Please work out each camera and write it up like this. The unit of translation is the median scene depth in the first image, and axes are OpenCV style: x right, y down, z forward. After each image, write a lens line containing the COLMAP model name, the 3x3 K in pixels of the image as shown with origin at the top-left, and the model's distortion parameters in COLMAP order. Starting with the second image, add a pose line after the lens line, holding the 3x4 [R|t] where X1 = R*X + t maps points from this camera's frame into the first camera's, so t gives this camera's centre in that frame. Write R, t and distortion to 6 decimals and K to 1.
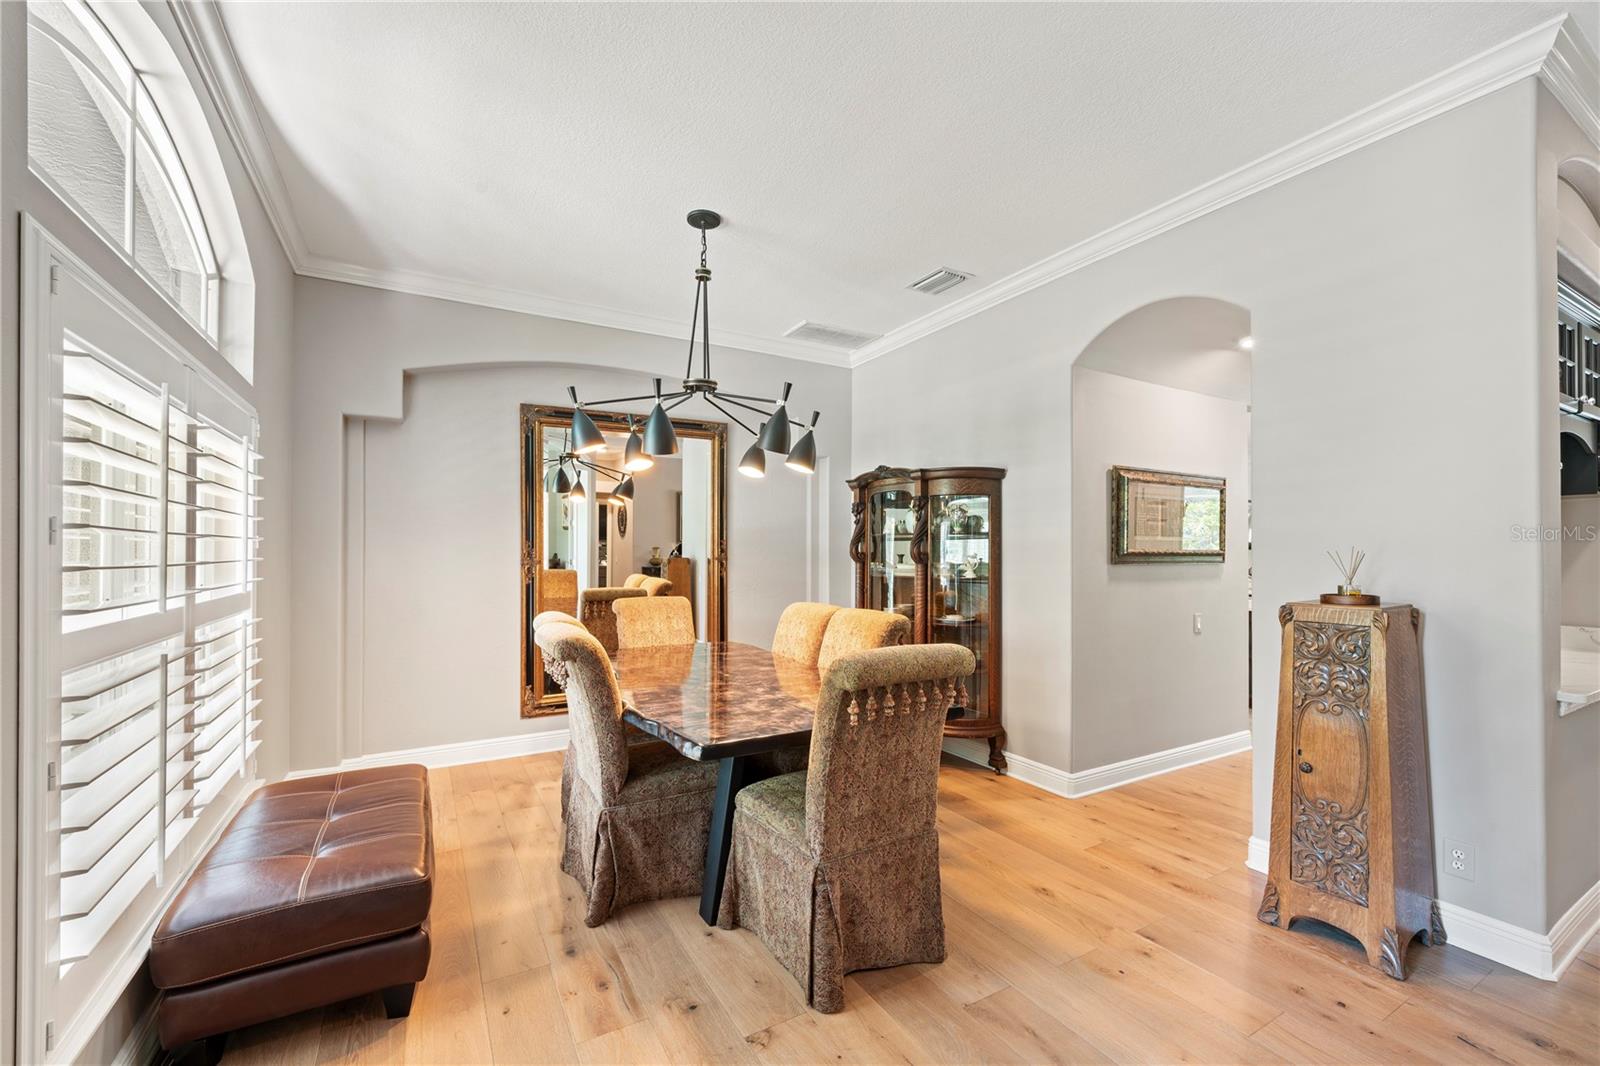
lens RADIAL K [[657.7, 0, 803.6], [0, 657.7, 547.7], [0, 0, 1]] dist [-0.000356, -0.000243]
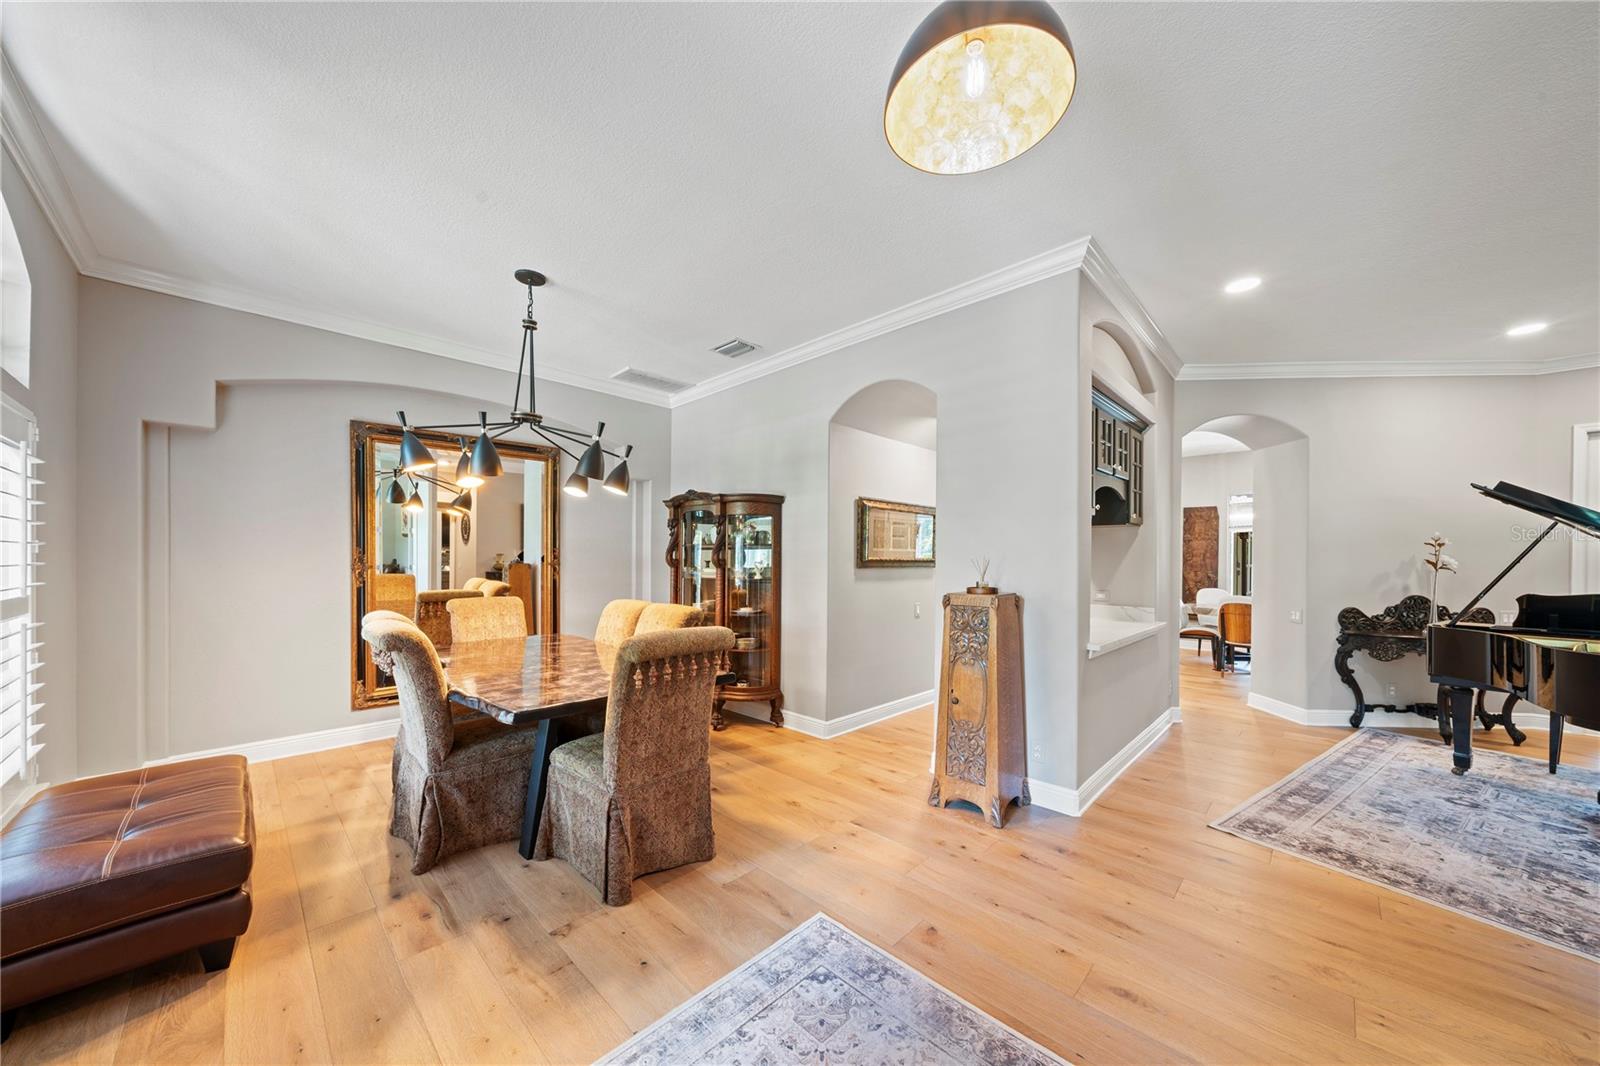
lens RADIAL K [[552.3, 0, 803.3], [0, 552.3, 561.7], [0, 0, 1]] dist [-0.005964, 0.000217]
pose [[0.962696, 0.001898, 0.270580, 0.063438], [-0.005037, 0.999928, 0.010906, -0.000782], [-0.270540, -0.011862, 0.962636, -0.110597]]
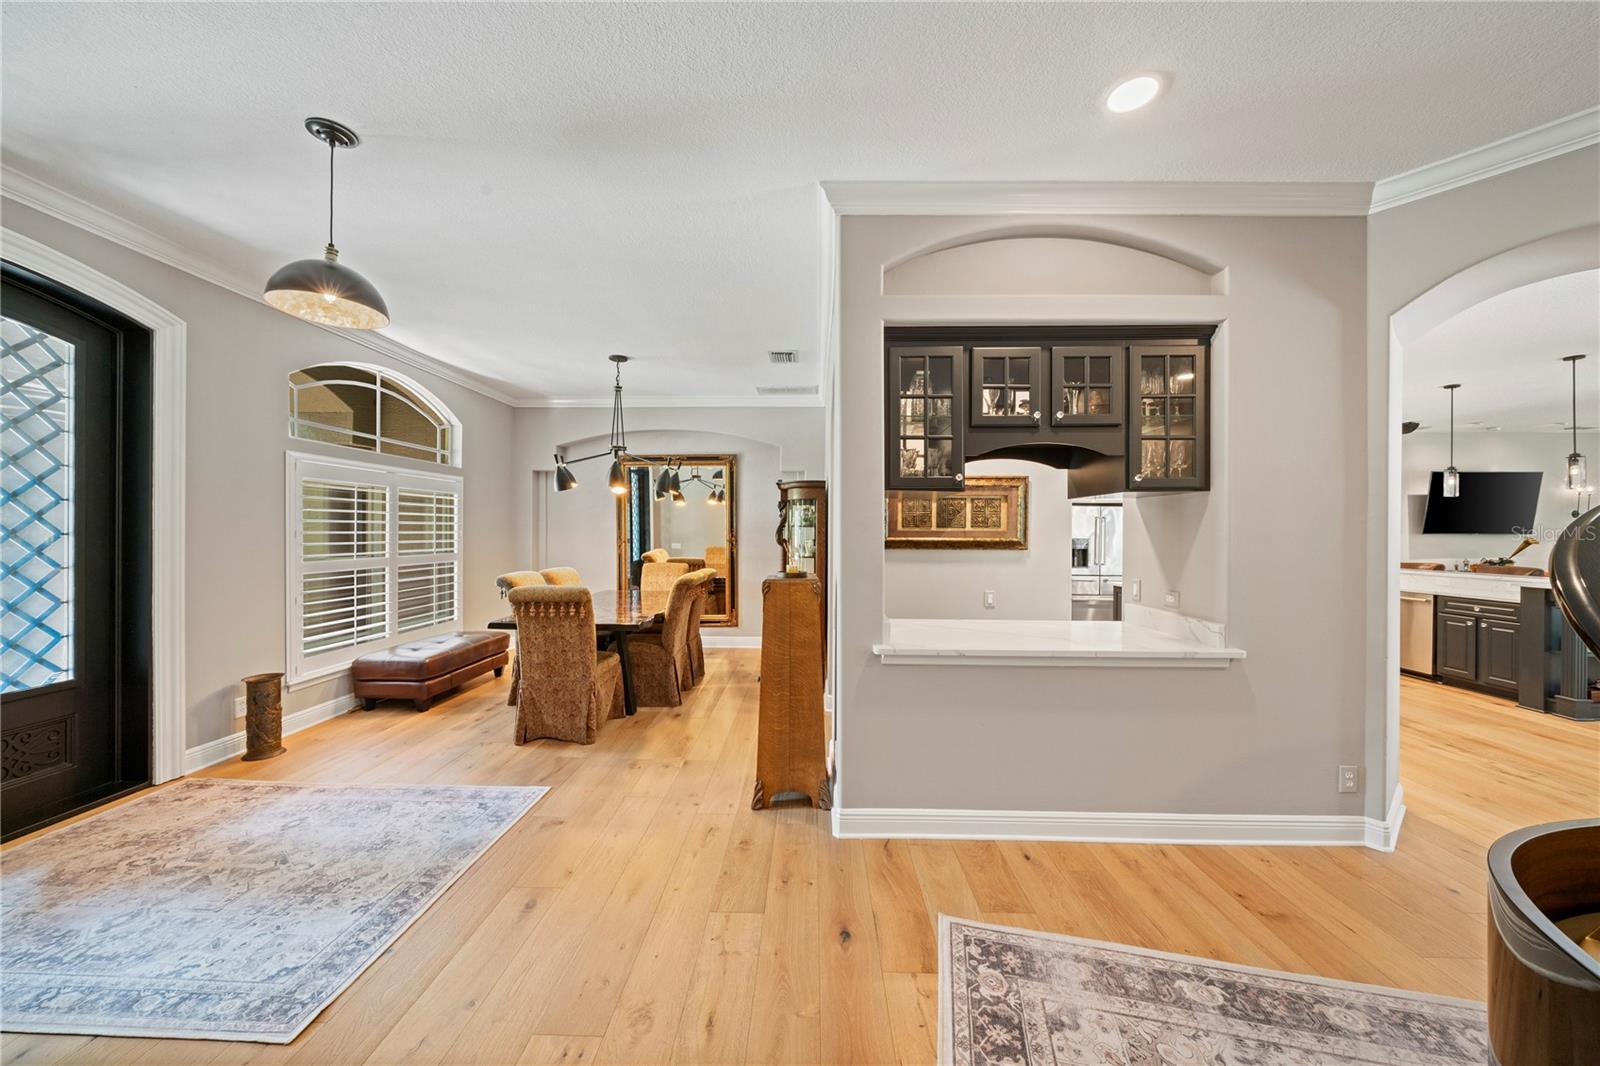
lens RADIAL K [[548.5, 0, 800.0], [0, 548.5, 533.0], [0, 0, 1]] dist [-0.005215, -0.000043]
pose [[0.851868, 0.003688, -0.523743, 1.257074], [0.000558, 0.999968, 0.007950, -0.022783], [0.523756, -0.007065, 0.851839, -0.057565]]
